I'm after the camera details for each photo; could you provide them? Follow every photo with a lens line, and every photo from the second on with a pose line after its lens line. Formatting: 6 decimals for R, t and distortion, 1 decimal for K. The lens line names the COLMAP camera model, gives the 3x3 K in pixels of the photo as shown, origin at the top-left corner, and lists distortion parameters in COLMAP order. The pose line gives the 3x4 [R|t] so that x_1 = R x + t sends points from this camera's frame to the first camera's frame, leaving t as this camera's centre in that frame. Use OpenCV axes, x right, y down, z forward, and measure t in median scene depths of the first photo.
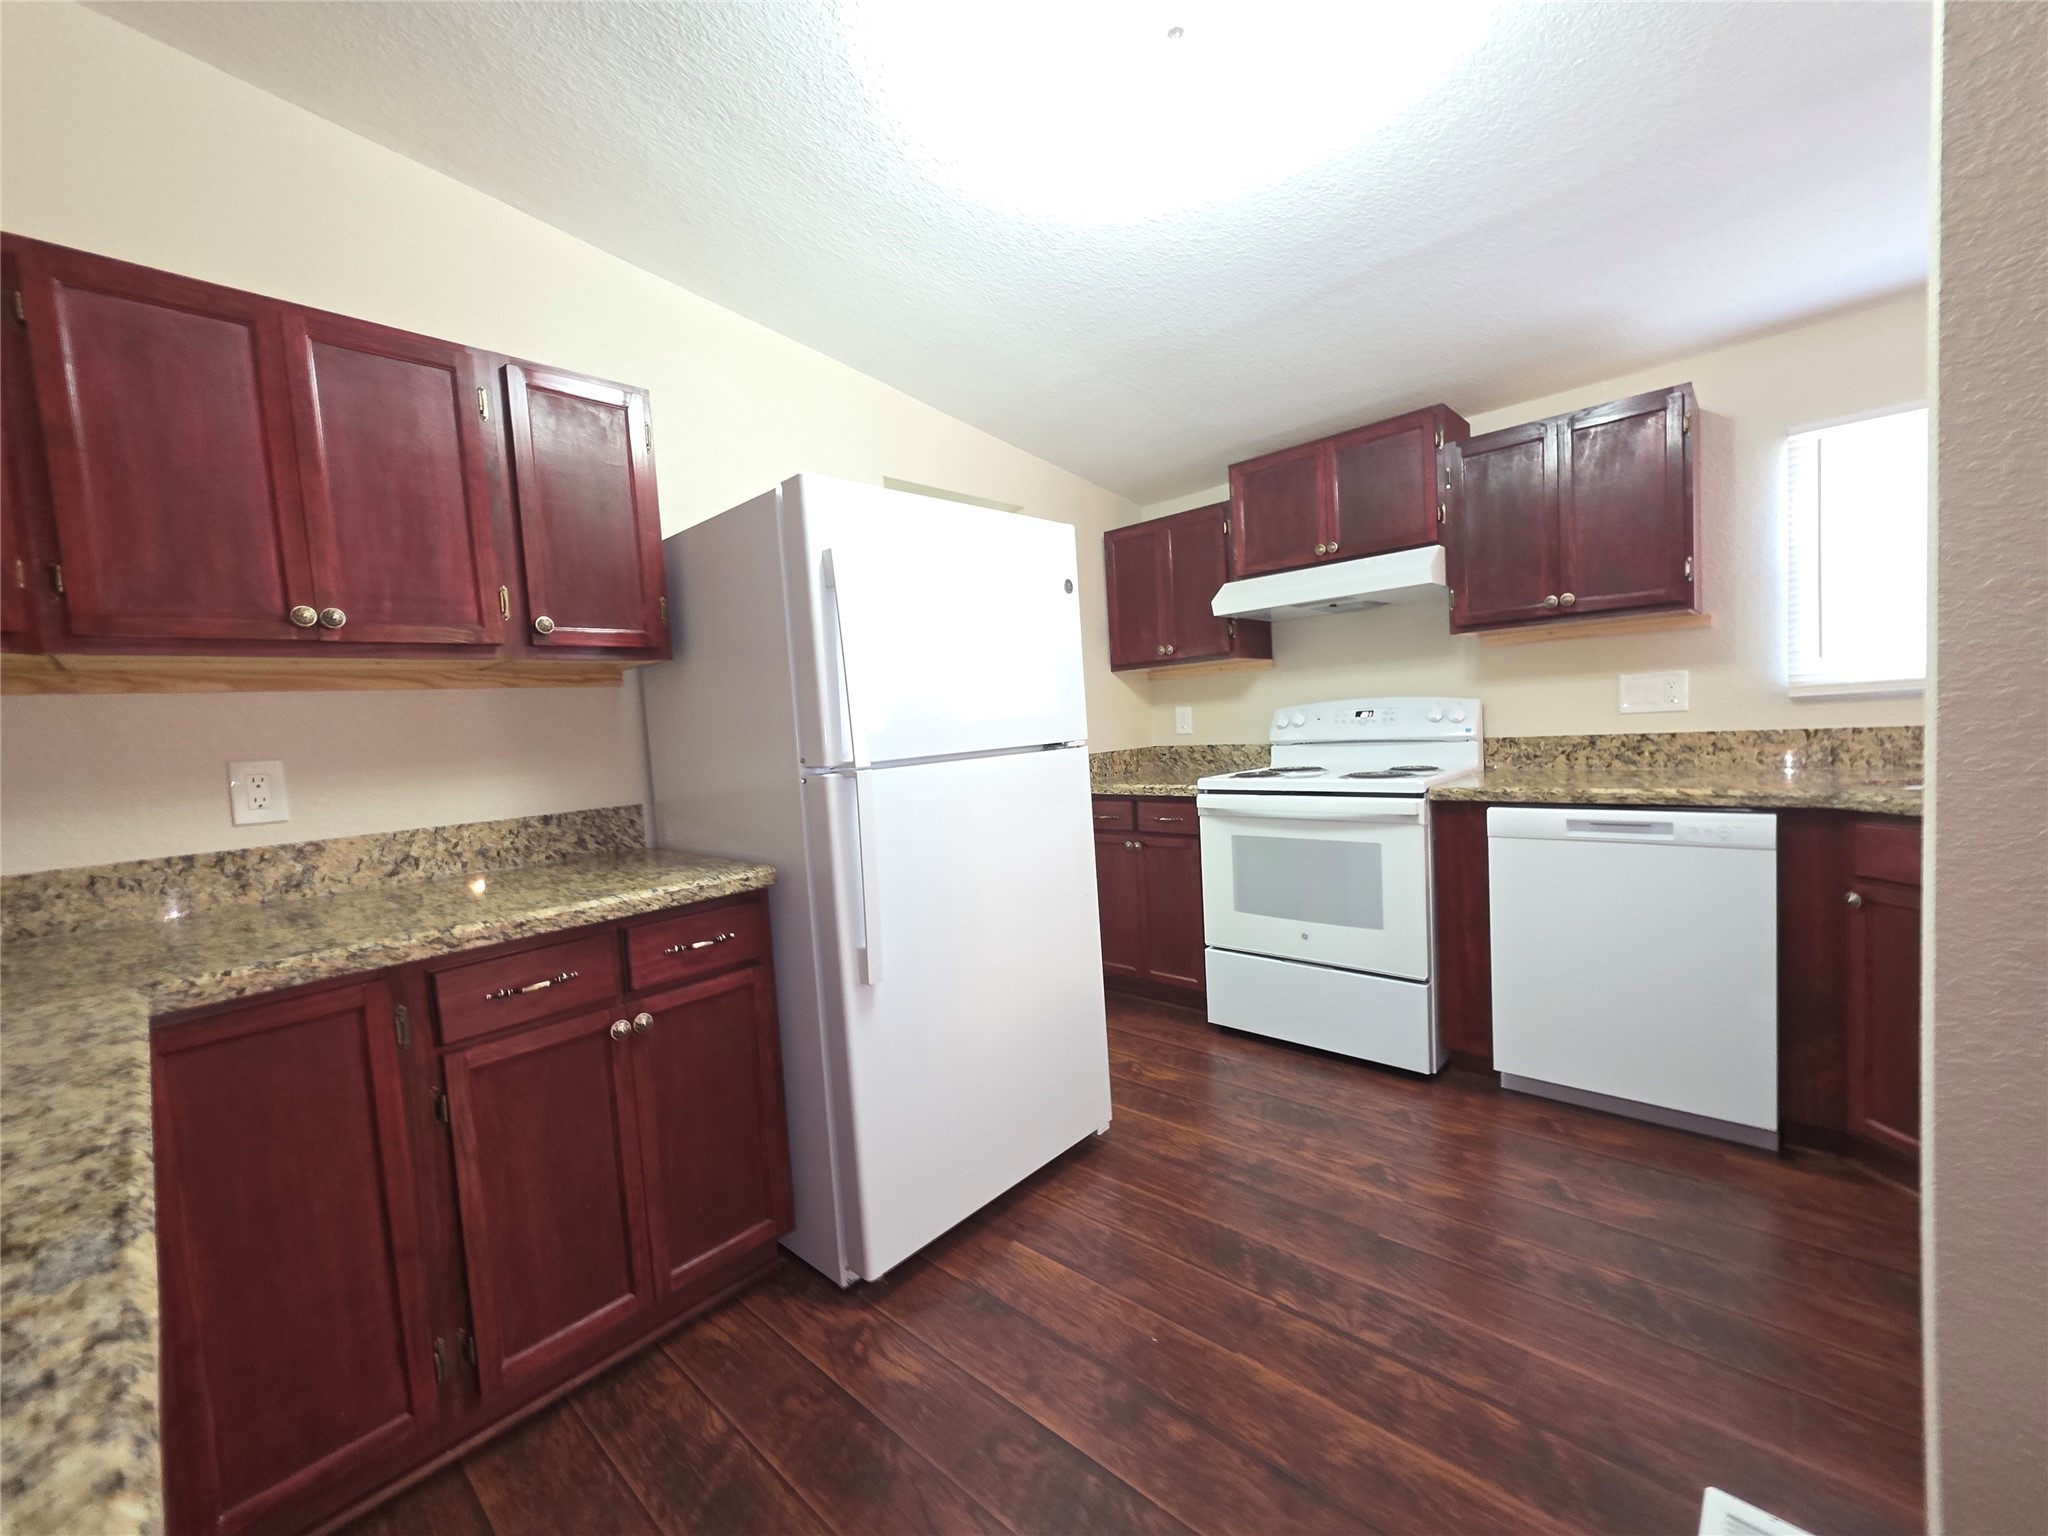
lens RADIAL K [[826.5, 0, 1028.6], [0, 826.5, 776.4], [0, 0, 1]] dist [0.001860, 0.000318]
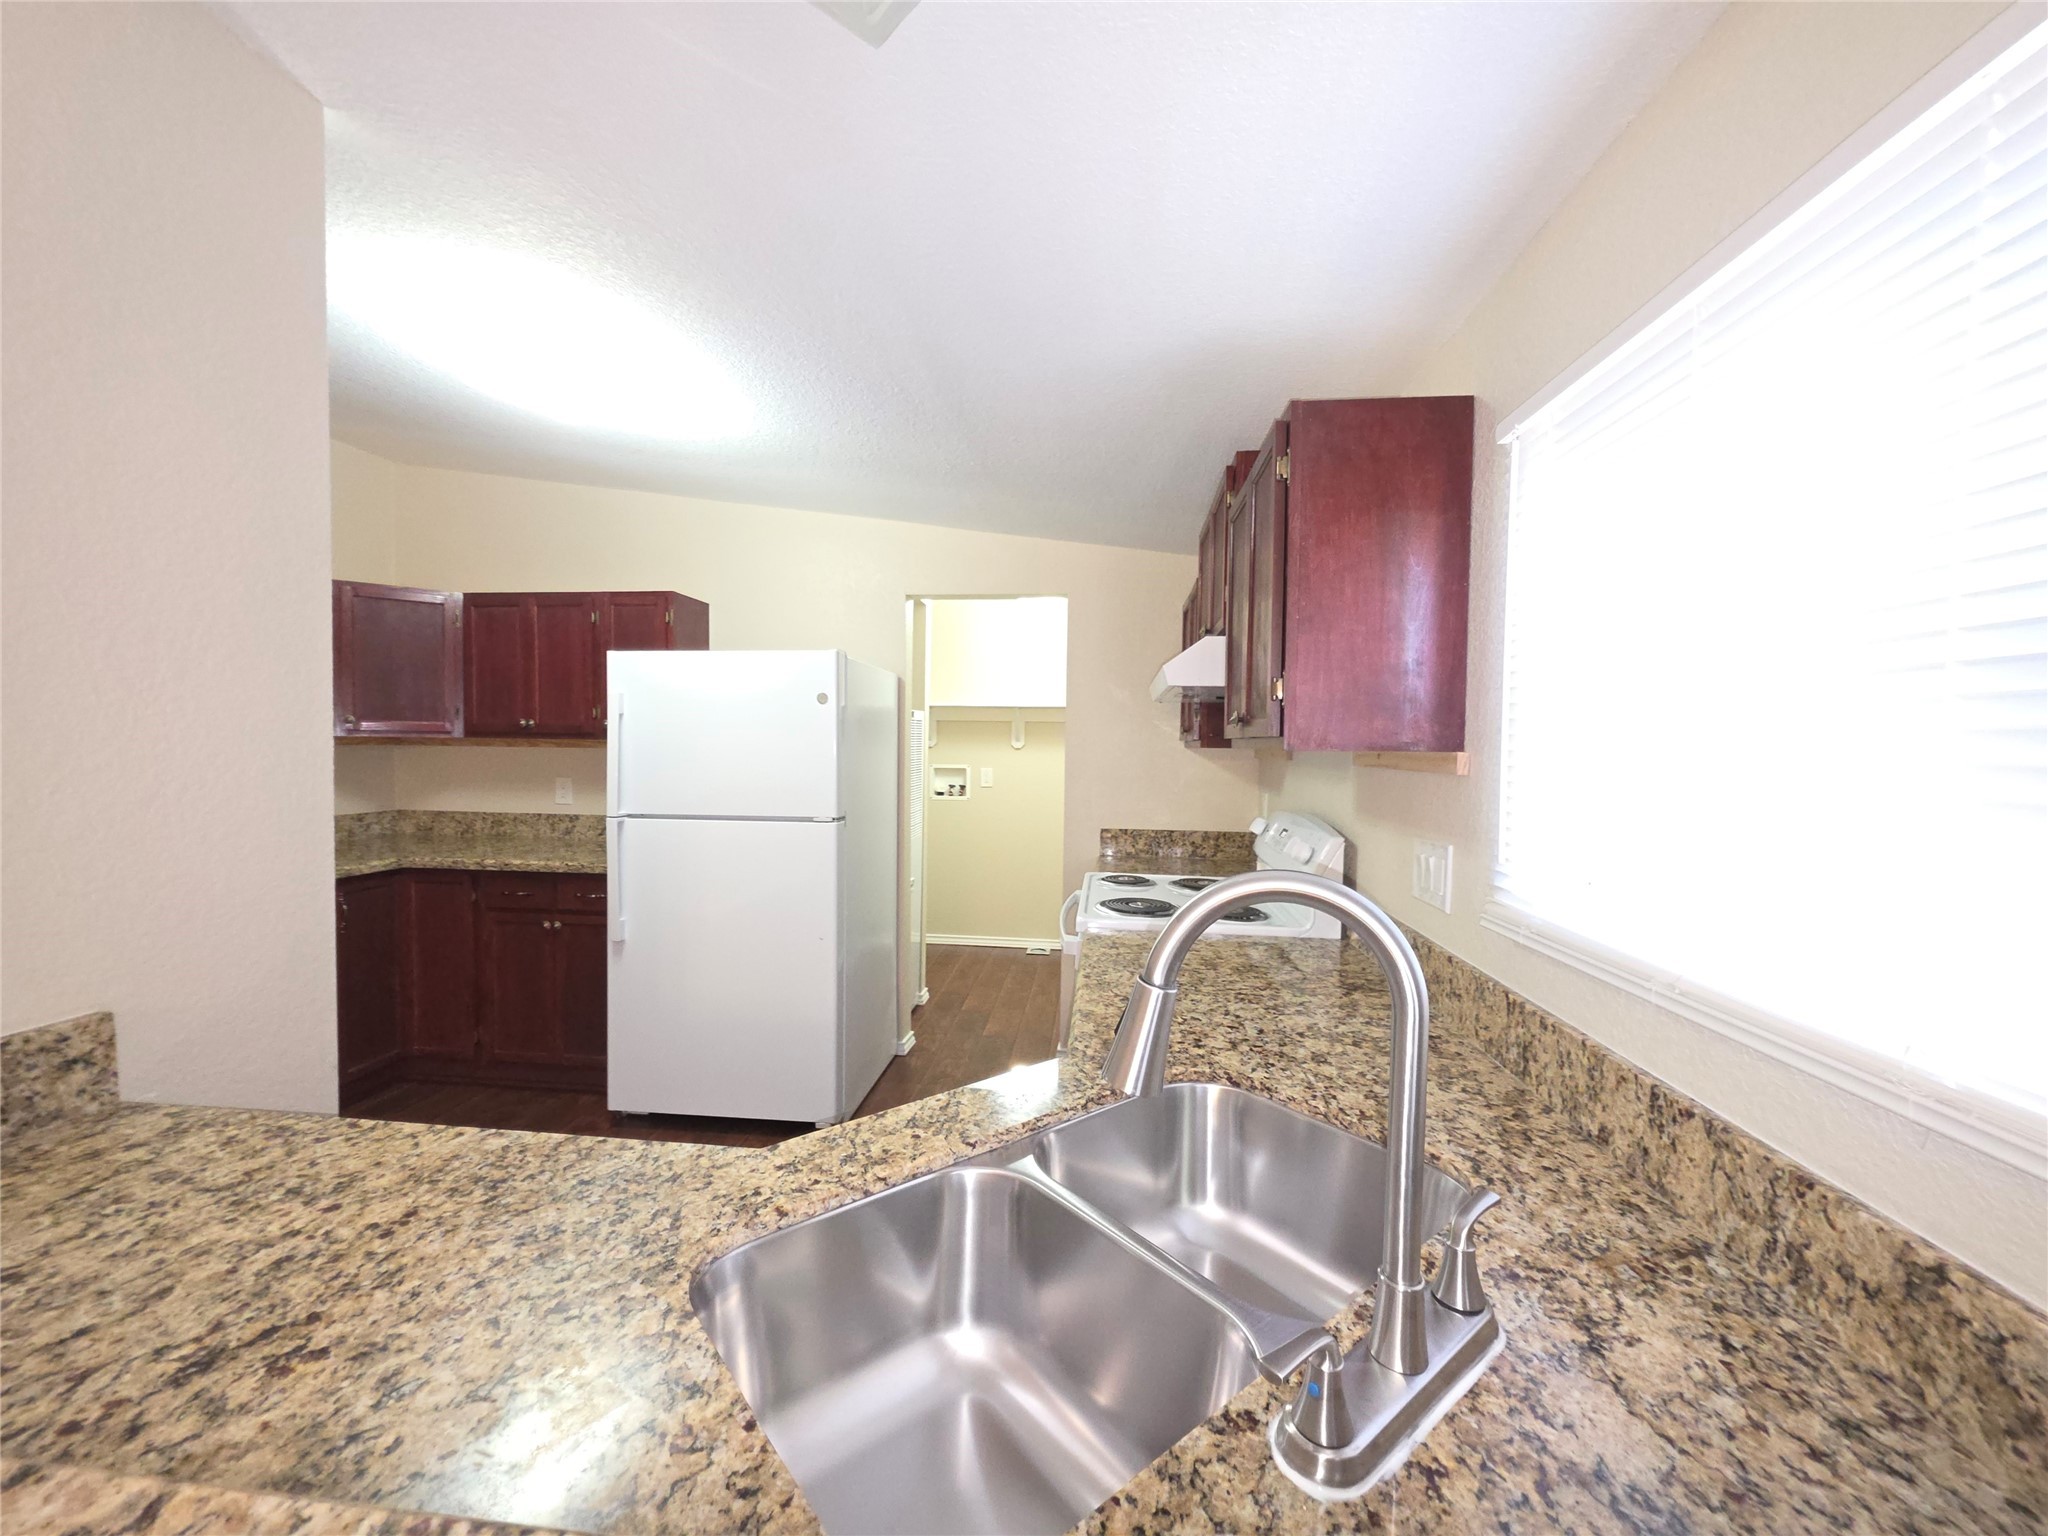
lens RADIAL K [[826.5, 0, 1024.4], [0, 826.5, 765.9], [0, 0, 1]] dist [0.001860, 0.000318]
pose [[0.587866, 0.091226, -0.803798, 1.684483], [-0.105627, 0.993771, 0.035536, -0.267232], [0.802033, 0.064012, 0.593840, 0.642613]]
